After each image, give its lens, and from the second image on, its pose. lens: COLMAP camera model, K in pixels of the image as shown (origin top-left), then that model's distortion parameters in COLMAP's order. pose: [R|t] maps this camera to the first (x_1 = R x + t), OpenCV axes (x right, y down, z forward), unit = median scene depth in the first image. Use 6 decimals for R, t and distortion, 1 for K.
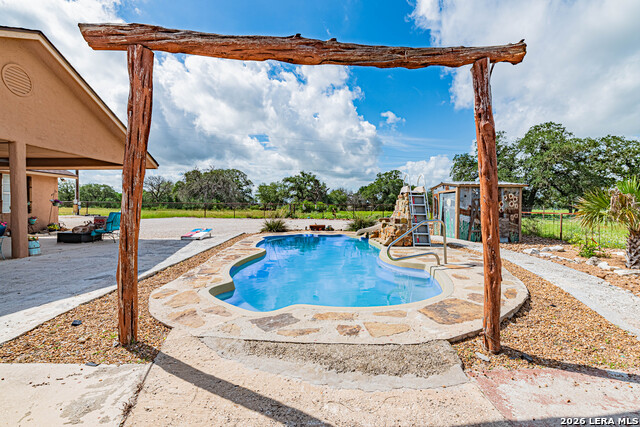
lens RADIAL K [[281.1, 0, 323.3], [0, 281.1, 210.7], [0, 0, 1]] dist [-0.007597, -0.000158]
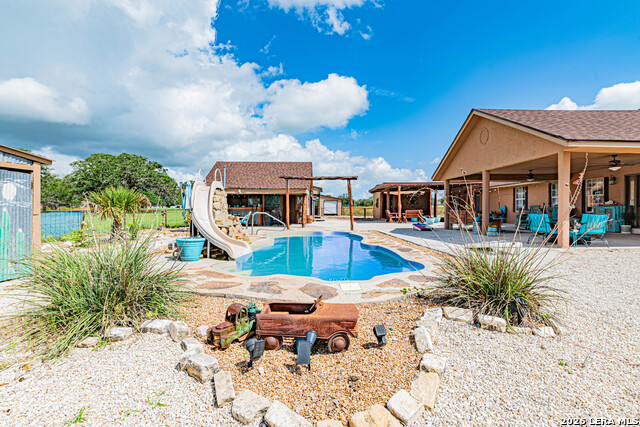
lens RADIAL K [[301.0, 0, 323.2], [0, 301.0, 211.1], [0, 0, 1]] dist [-0.007353, -0.000137]
pose [[-0.999937, -0.002509, 0.010934, -0.006639], [-0.002274, 0.999766, 0.021496, -0.001998], [-0.010986, 0.021470, -0.999709, 0.257574]]
